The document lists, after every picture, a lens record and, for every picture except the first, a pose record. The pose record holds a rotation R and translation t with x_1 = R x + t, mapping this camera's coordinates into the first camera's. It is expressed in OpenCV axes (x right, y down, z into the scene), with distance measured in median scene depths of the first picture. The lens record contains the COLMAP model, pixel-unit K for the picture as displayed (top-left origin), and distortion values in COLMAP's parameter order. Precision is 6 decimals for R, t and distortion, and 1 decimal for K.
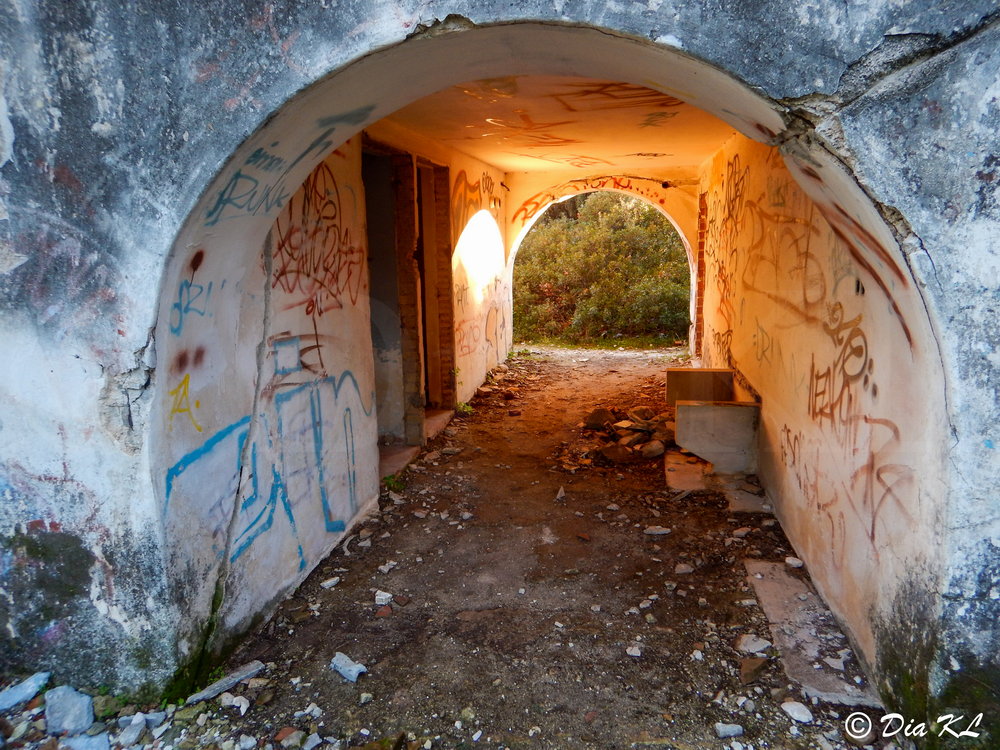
lens RADIAL K [[702.2, 0, 496.8], [0, 702.2, 371.6], [0, 0, 1]] dist [0.018536, -0.008111]
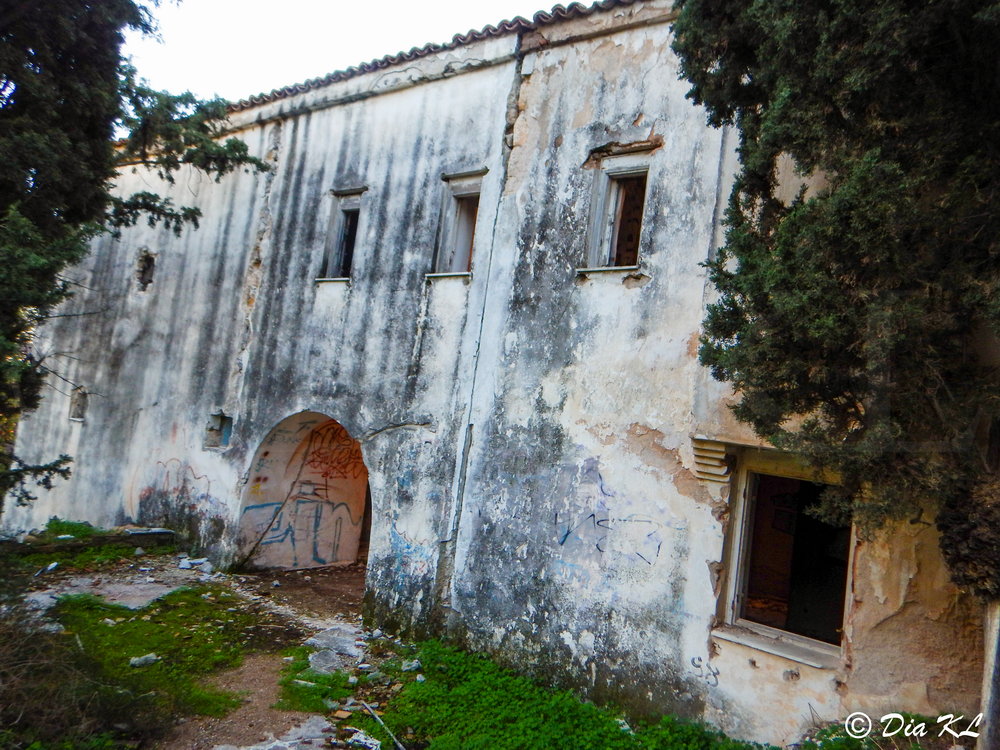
lens RADIAL K [[702.2, 0, 500.8], [0, 702.2, 377.7], [0, 0, 1]] dist [0.018536, -0.008111]
pose [[0.884334, 0.101275, -0.455737, 2.220788], [-0.225714, 0.947262, -0.227483, 0.032059], [0.408664, 0.304037, 0.860555, -1.755206]]
